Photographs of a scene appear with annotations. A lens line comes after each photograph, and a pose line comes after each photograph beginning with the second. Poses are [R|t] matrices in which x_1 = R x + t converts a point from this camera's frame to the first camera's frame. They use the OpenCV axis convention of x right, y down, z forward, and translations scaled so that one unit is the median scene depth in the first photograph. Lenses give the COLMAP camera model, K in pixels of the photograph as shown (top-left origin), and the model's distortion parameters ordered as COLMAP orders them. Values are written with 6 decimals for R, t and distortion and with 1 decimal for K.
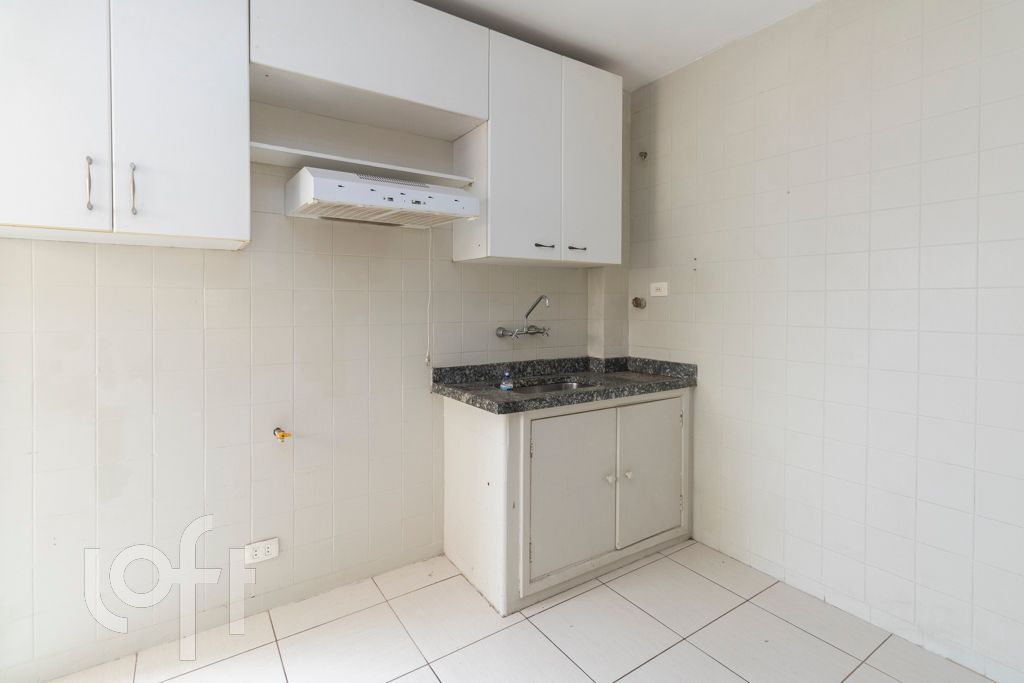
lens RADIAL K [[483.6, 0, 511.5], [0, 483.6, 301.3], [0, 0, 1]] dist [0.002645, 0.000340]
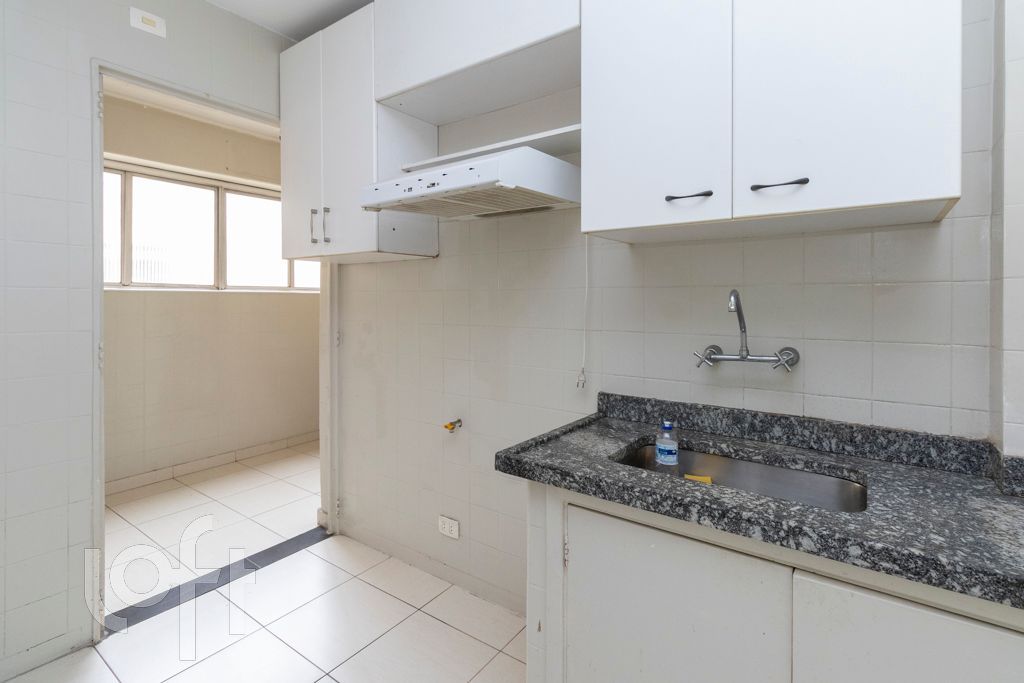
lens RADIAL K [[483.6, 0, 511.5], [0, 483.6, 301.3], [0, 0, 1]] dist [0.002645, 0.000340]
pose [[0.361828, -0.002470, -0.932242, 0.449768], [0.001870, 0.999996, -0.001923, 0.000764], [0.932243, -0.001048, 0.361831, 0.575197]]
